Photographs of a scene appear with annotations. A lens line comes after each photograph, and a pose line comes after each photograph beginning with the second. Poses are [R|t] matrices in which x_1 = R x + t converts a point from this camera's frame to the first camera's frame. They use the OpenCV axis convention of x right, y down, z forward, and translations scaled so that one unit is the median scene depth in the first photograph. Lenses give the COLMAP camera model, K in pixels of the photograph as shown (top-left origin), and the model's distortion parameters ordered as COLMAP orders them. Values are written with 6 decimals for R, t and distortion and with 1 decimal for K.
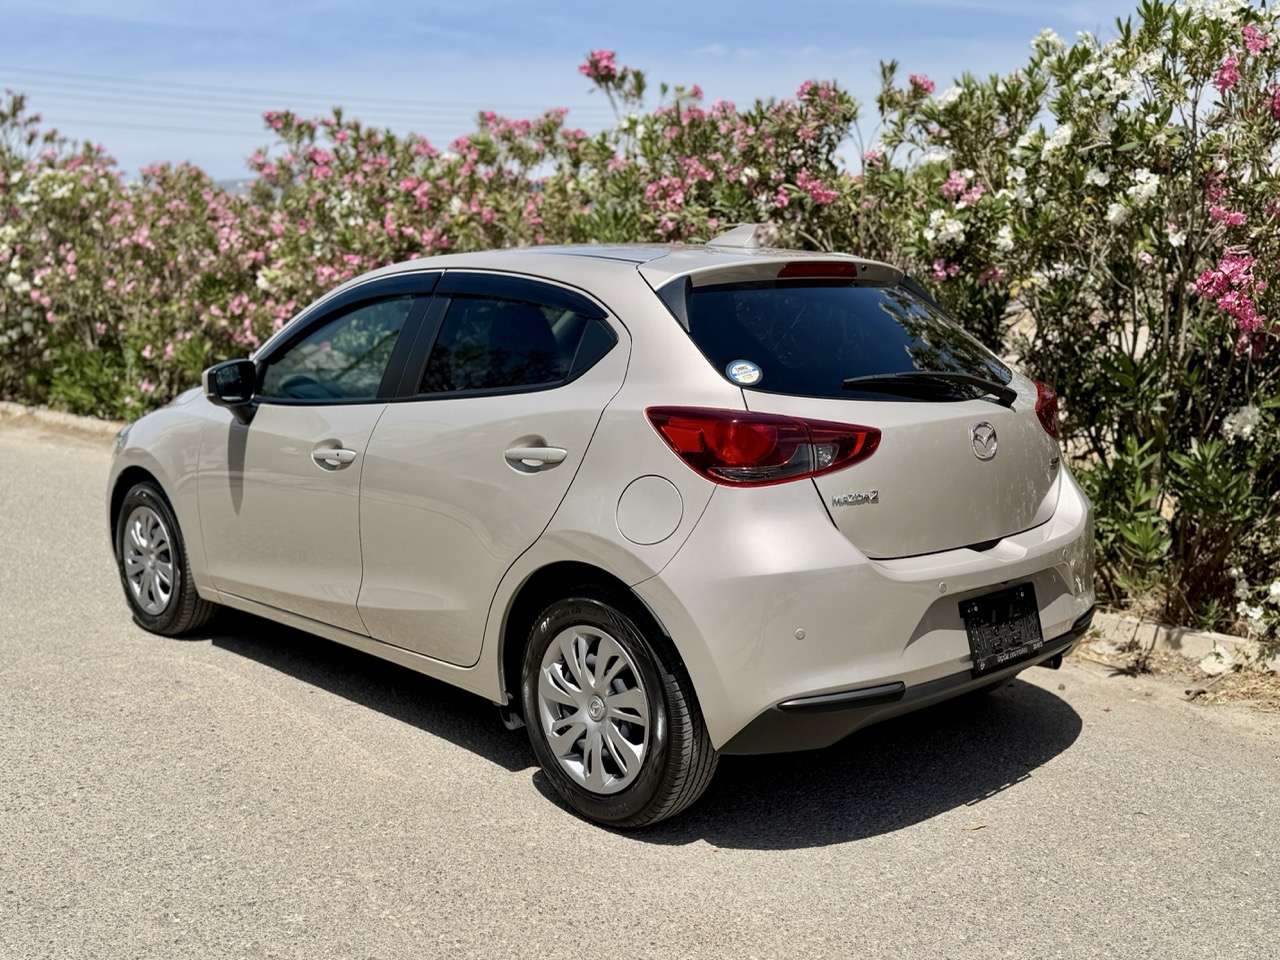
lens RADIAL K [[1318.4, 0, 640.0], [0, 1318.4, 480.0], [0, 0, 1]] dist [0.158828, -0.359830]
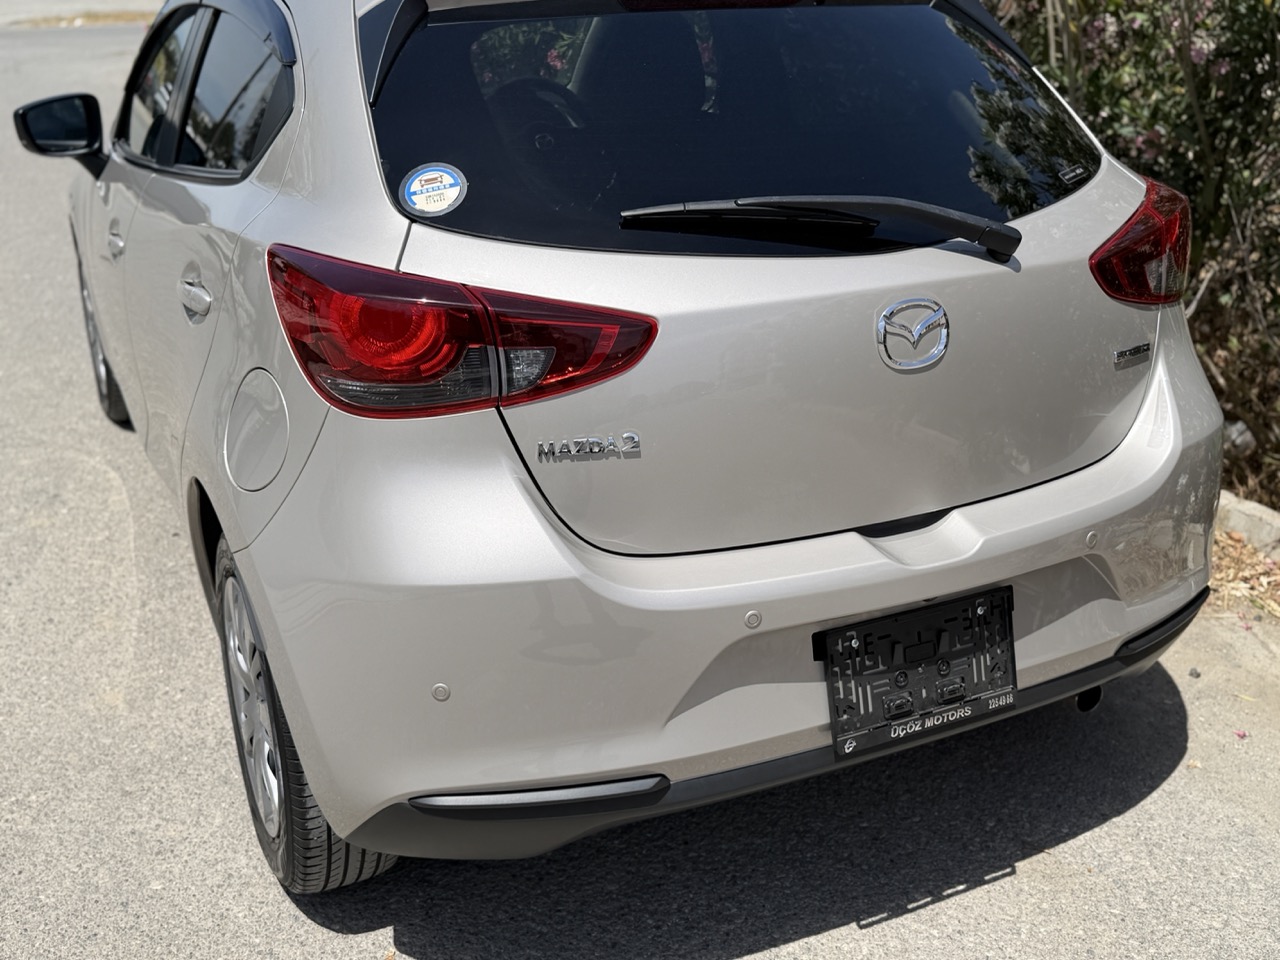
lens RADIAL K [[1318.4, 0, 640.0], [0, 1318.4, 480.0], [0, 0, 1]] dist [0.158828, -0.359830]
pose [[0.953057, 0.109321, -0.282367, 0.318314], [-0.041247, 0.970729, 0.236607, -0.095957], [0.299968, -0.213854, 0.929670, 0.482503]]
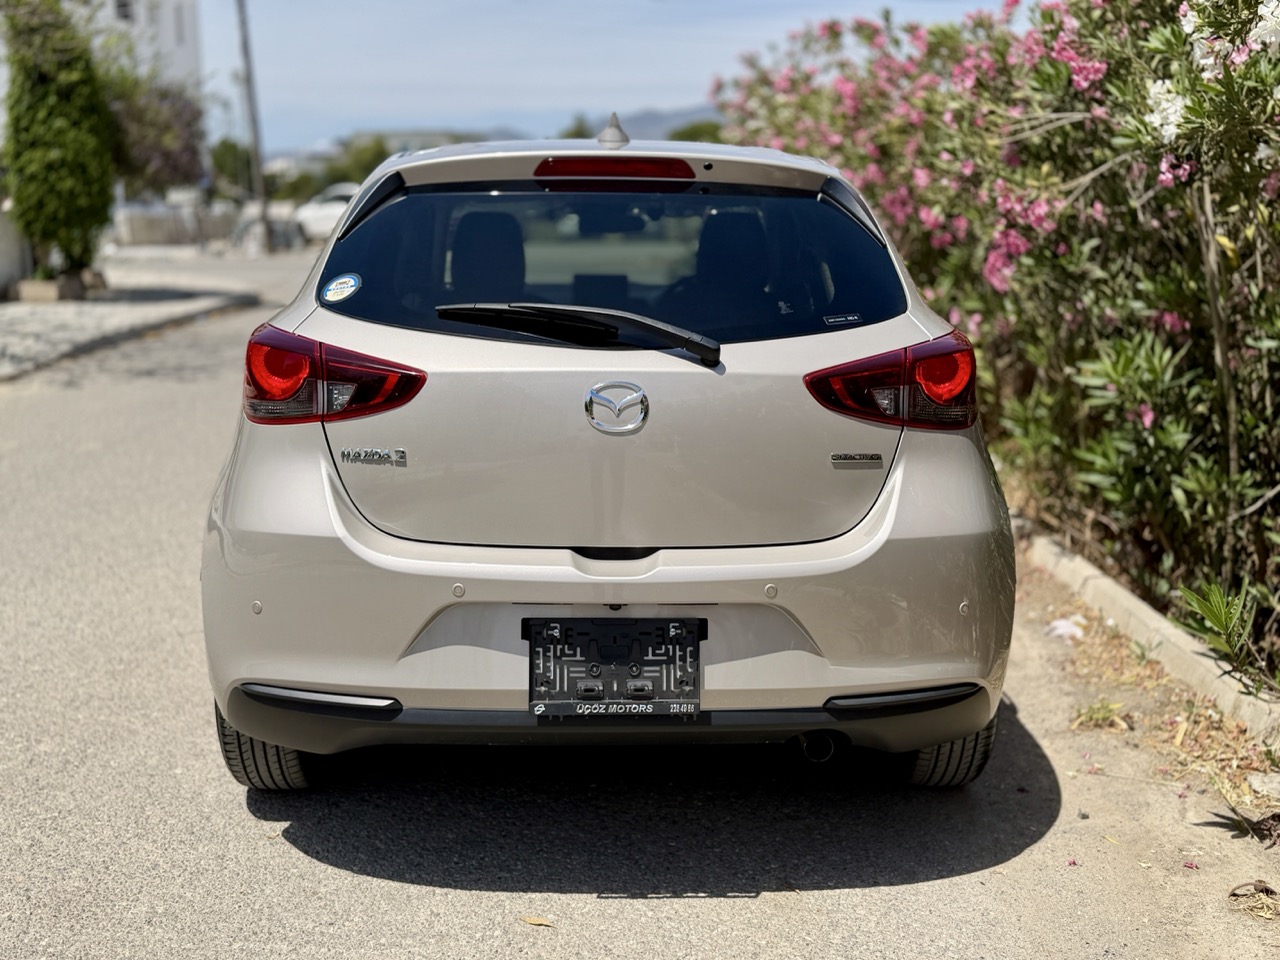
lens RADIAL K [[1318.4, 0, 640.0], [0, 1318.4, 480.0], [0, 0, 1]] dist [0.158828, -0.359830]
pose [[0.747159, 0.146156, -0.648376, 0.753445], [-0.112767, 0.989255, 0.093049, -0.059955], [0.655009, 0.003593, 0.755613, 0.485118]]
